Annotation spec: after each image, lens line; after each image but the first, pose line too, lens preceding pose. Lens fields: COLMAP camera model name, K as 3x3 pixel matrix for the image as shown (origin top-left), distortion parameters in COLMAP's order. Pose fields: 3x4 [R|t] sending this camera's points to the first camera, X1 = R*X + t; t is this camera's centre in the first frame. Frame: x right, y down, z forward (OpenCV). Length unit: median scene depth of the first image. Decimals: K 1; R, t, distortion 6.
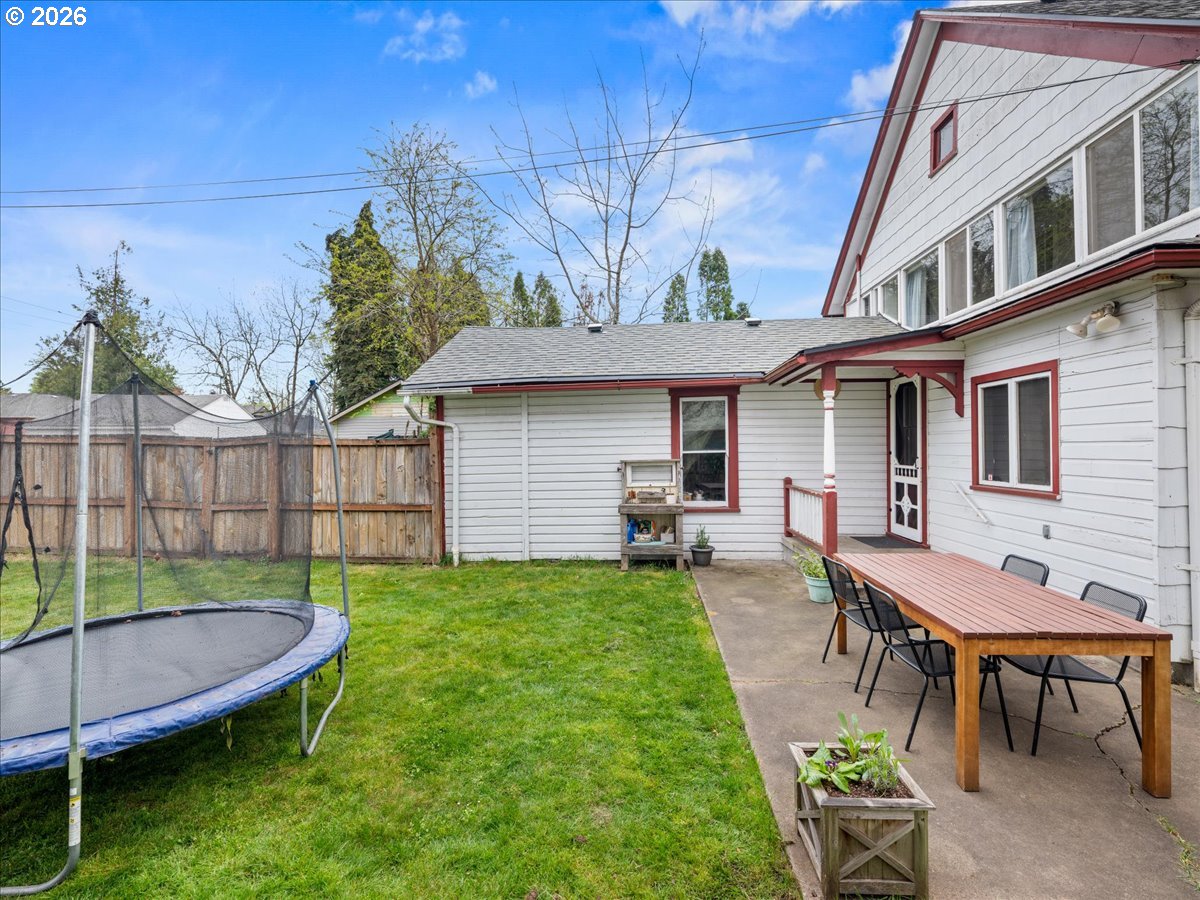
lens RADIAL K [[541.6, 0, 599.2], [0, 541.6, 443.7], [0, 0, 1]] dist [-0.002551, 0.000449]
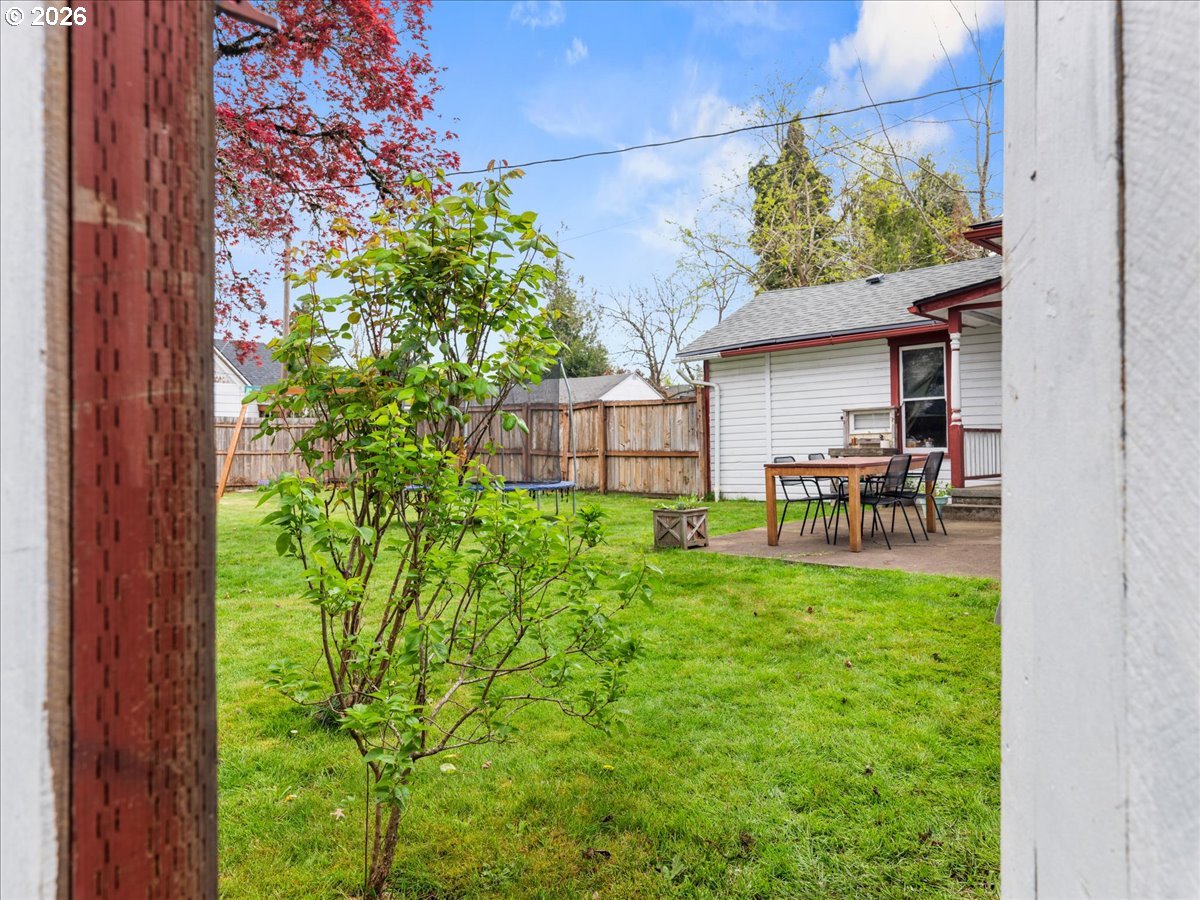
lens RADIAL K [[817.9, 0, 600.7], [0, 817.9, 416.2], [0, 0, 1]] dist [0.001253, -0.000844]
pose [[0.769728, -0.023753, -0.637930, 0.708199], [0.010479, 0.999643, -0.024577, 0.079187], [0.638287, 0.012232, 0.769702, -0.564234]]
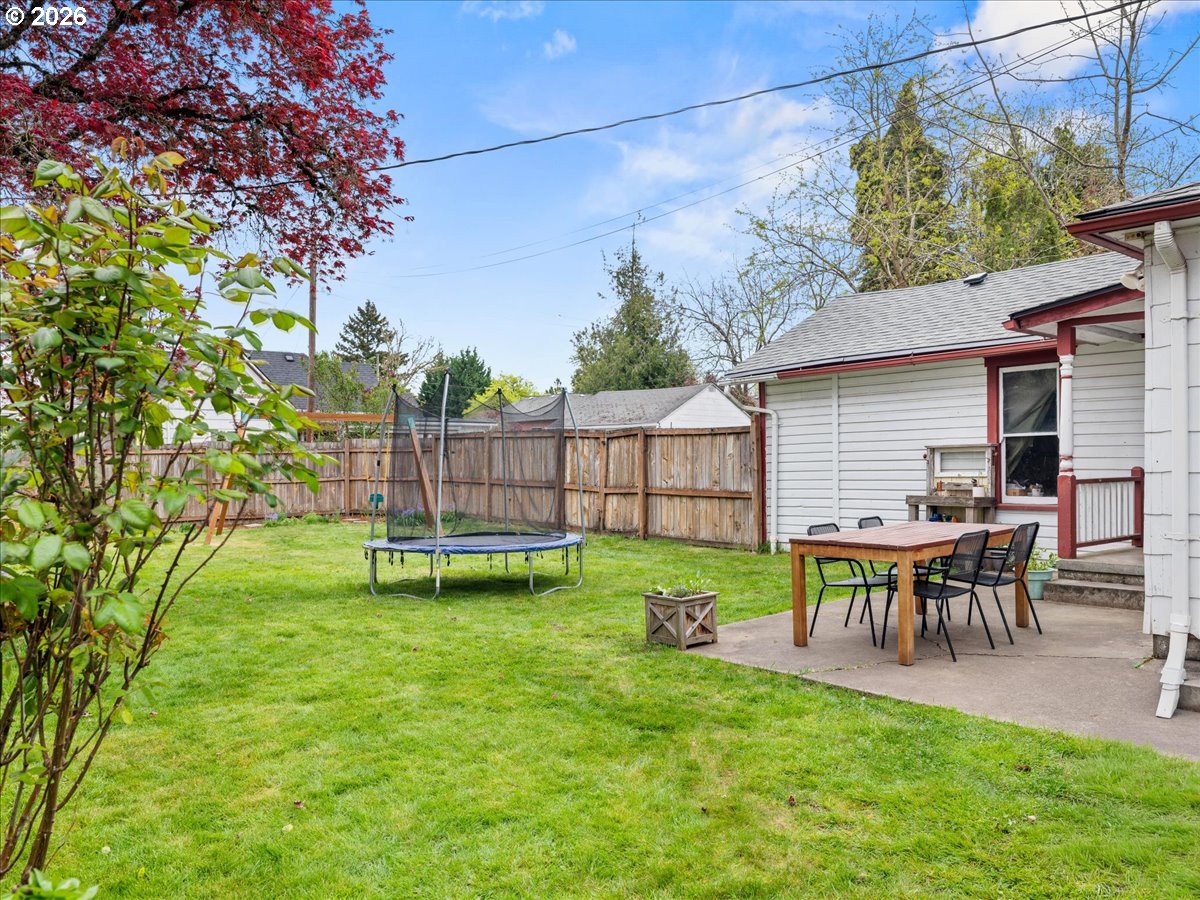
lens RADIAL K [[892.1, 0, 600.0], [0, 892.1, 450.0], [0, 0, 1]] dist [-0.005925, 0.005764]
pose [[0.701271, -0.004657, -0.712880, 0.688515], [0.008488, 0.999962, 0.001817, 0.030283], [0.712844, -0.007325, 0.701284, -0.369211]]
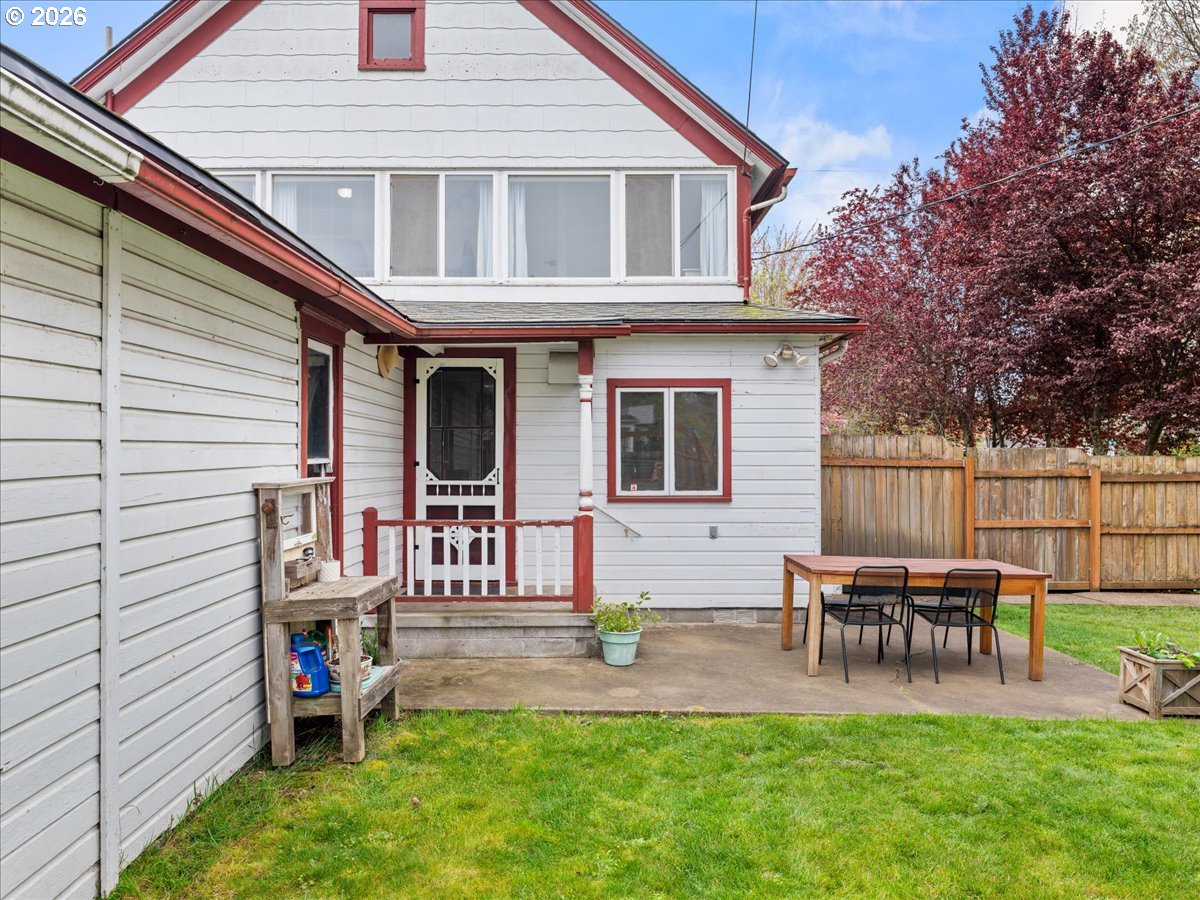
lens RADIAL K [[892.1, 0, 600.0], [0, 892.1, 450.0], [0, 0, 1]] dist [-0.005925, 0.005764]
pose [[-0.080985, 0.016988, 0.996571, -0.581991], [-0.007047, 0.999820, -0.017616, 0.017106], [-0.996690, -0.008449, -0.080851, 0.825955]]
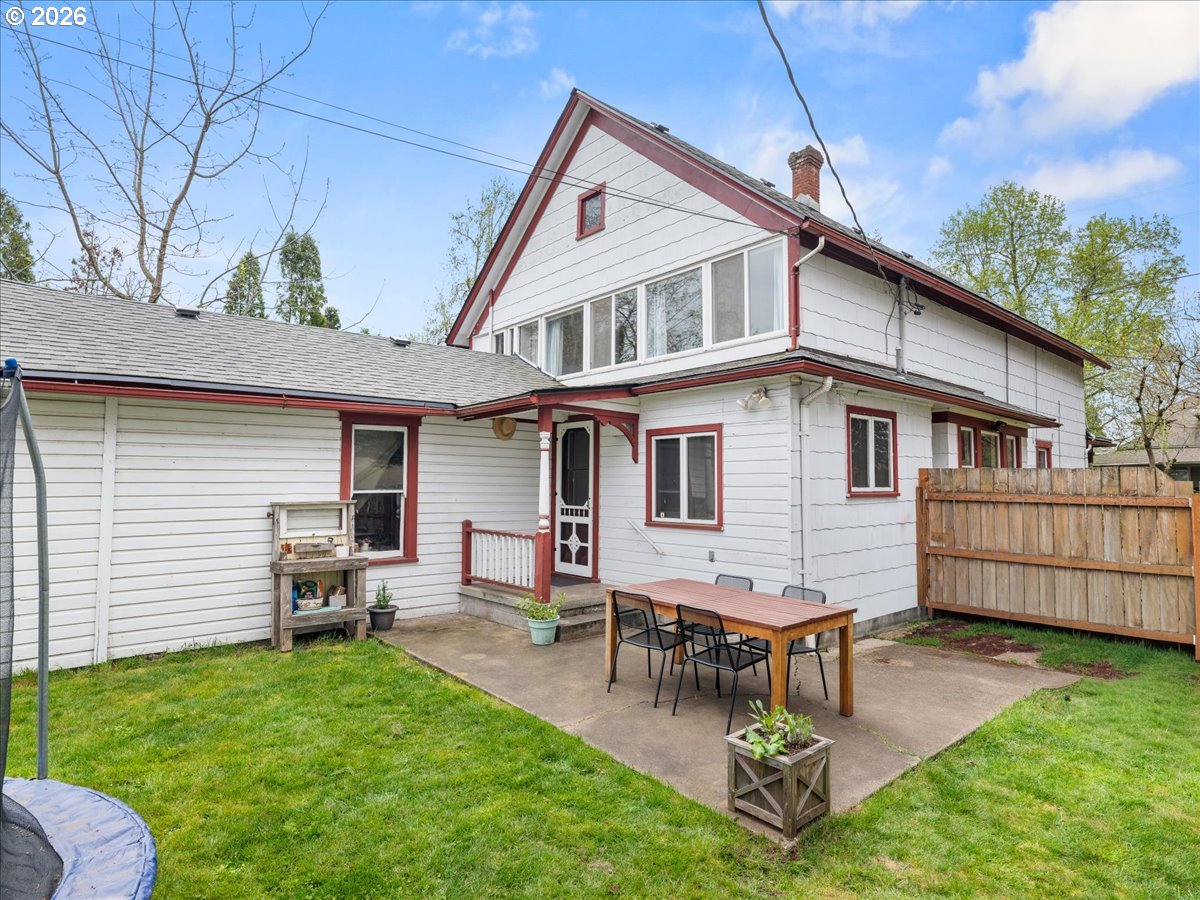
lens RADIAL K [[659.7, 0, 597.3], [0, 659.7, 446.0], [0, 0, 1]] dist [0.001260, 0.000165]
pose [[0.710370, 0.055048, 0.701672, -0.283461], [-0.016867, 0.997982, -0.061218, 0.001432], [-0.703626, 0.031653, 0.709865, 0.044686]]
